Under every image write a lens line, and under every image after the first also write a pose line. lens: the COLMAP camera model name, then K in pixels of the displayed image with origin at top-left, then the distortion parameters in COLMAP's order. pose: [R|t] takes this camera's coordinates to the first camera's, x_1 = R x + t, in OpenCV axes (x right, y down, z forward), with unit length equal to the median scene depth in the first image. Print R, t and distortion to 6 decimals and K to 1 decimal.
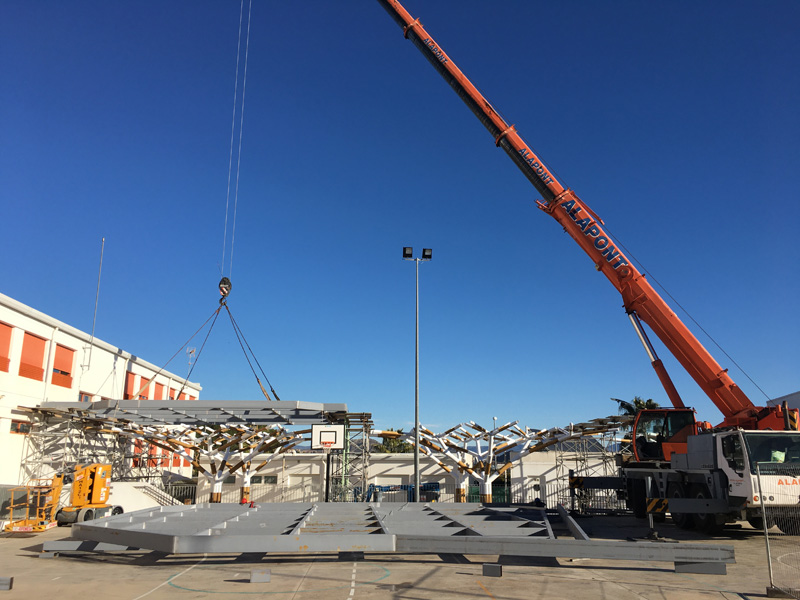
lens RADIAL K [[675.6, 0, 400.0], [0, 675.6, 300.0], [0, 0, 1]] dist [0.083356, -0.098784]
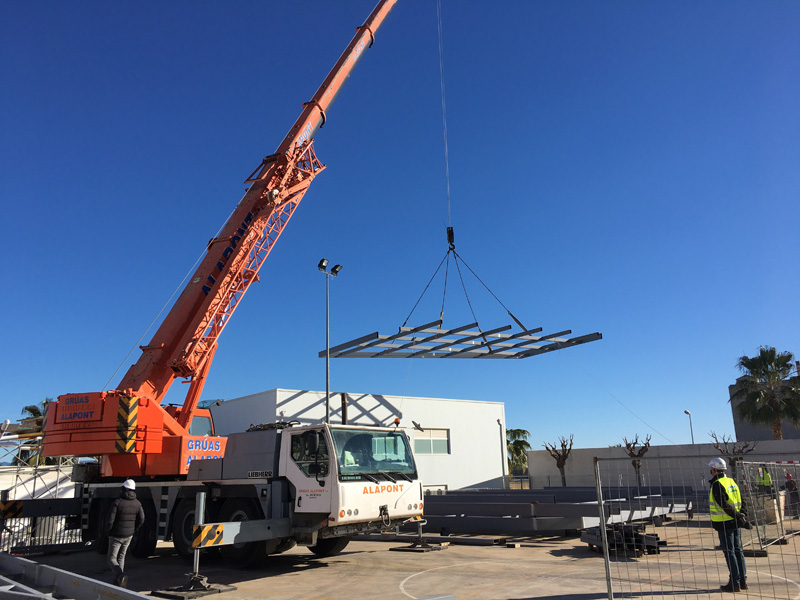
lens RADIAL K [[675.6, 0, 400.0], [0, 675.6, 300.0], [0, 0, 1]] dist [0.083356, -0.098784]
pose [[0.642498, 0.170593, 0.747057, -0.037553], [-0.154460, 0.983726, -0.091795, 0.102842], [-0.750559, -0.056412, 0.658392, 0.417650]]
